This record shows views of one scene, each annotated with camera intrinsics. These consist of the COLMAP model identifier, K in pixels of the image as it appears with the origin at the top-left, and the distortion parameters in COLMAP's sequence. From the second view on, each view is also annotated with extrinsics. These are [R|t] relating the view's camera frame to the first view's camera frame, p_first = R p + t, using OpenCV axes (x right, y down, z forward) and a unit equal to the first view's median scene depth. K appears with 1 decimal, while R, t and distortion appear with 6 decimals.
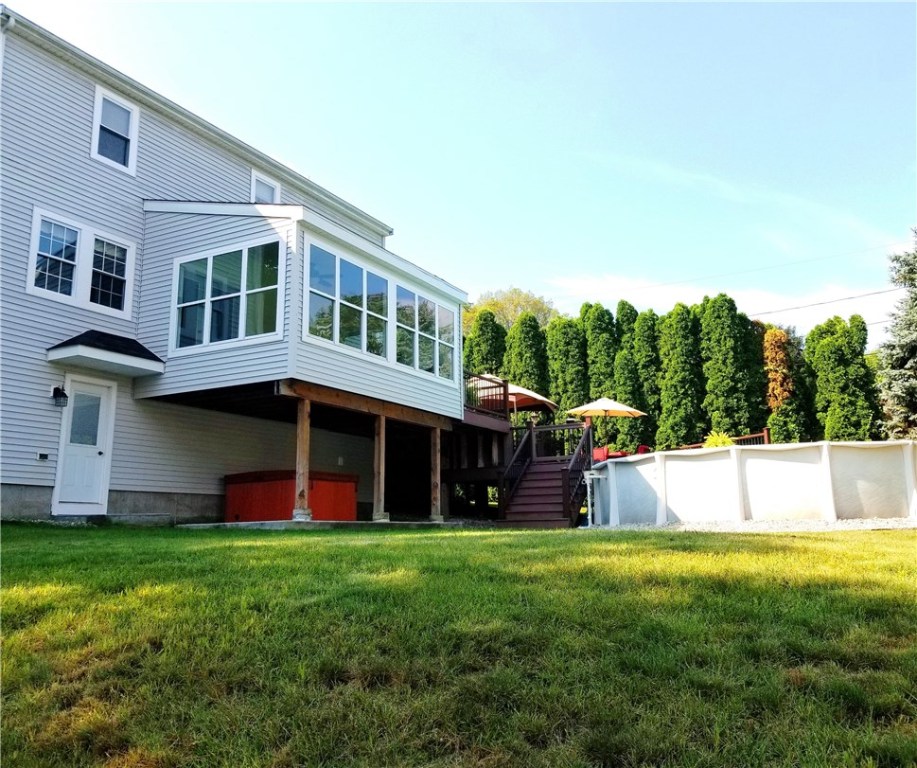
lens RADIAL K [[803.1, 0, 458.5], [0, 803.1, 384.0], [0, 0, 1]] dist [0.004923, -0.112733]
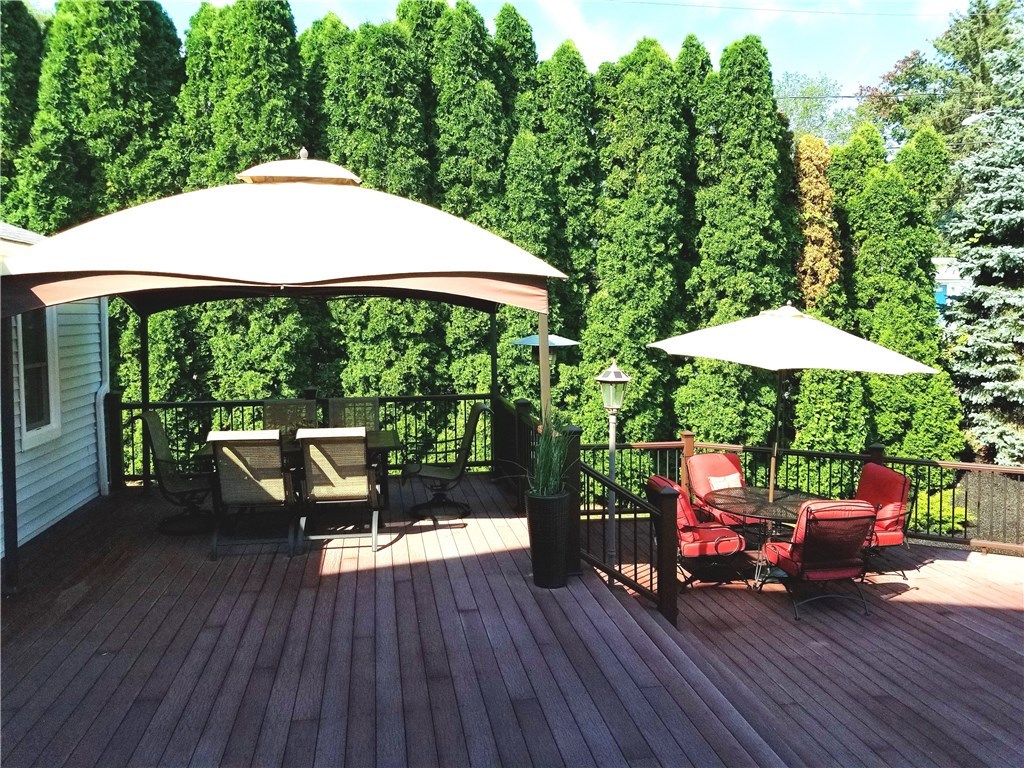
lens RADIAL K [[810.3, 0, 512.0], [0, 810.3, 384.0], [0, 0, 1]] dist [0.078746, -0.129047]
pose [[0.789802, -0.040549, 0.612020, -0.094930], [-0.121004, 0.967902, 0.220281, -0.011311], [-0.601307, -0.248036, 0.759544, 0.953841]]
